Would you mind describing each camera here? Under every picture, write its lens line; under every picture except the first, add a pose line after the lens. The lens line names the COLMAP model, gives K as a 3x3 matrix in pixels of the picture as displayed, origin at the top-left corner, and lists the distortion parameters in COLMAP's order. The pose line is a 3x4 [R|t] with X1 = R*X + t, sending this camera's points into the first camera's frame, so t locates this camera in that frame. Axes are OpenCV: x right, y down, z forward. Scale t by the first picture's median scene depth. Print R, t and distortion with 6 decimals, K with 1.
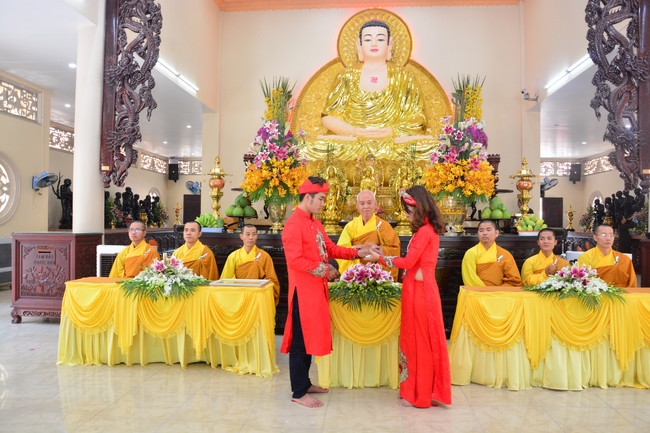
lens RADIAL K [[507.8, 0, 325.0], [0, 507.8, 216.5], [0, 0, 1]] dist [-0.163198, 0.125500]
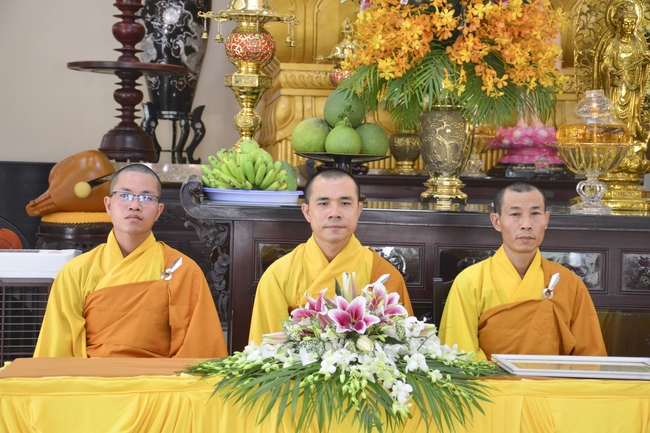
lens RADIAL K [[1577.3, 0, 325.0], [0, 1577.3, 216.5], [0, 0, 1]] dist [0.594706, 0.005081]
pose [[0.985379, 0.006274, 0.170263, -0.338689], [-0.012619, 0.999265, 0.036208, 0.001857], [-0.169911, -0.037827, 0.984733, 0.028244]]
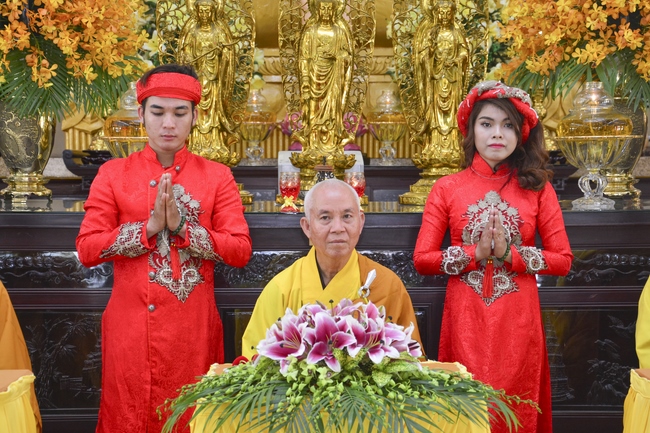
lens RADIAL K [[1692.7, 0, 334.0], [0, 1692.7, 227.6], [0, 0, 1]] dist [0.659632, 0.379492]
pose [[0.994549, -0.016084, 0.103021, -0.019009], [0.010765, 0.998590, 0.051983, -0.006654], [-0.103712, -0.050591, 0.993320, -0.042033]]
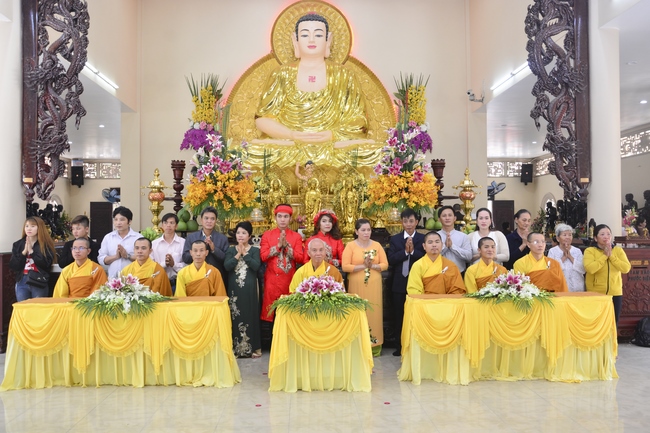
lens RADIAL K [[590.8, 0, 325.0], [0, 590.8, 216.5], [0, 0, 1]] dist [-0.118402, 0.177768]
pose [[0.991450, -0.014933, 0.129630, -0.041993], [0.016146, 0.999835, -0.008309, -0.013795], [-0.129484, 0.010331, 0.991528, -0.150300]]
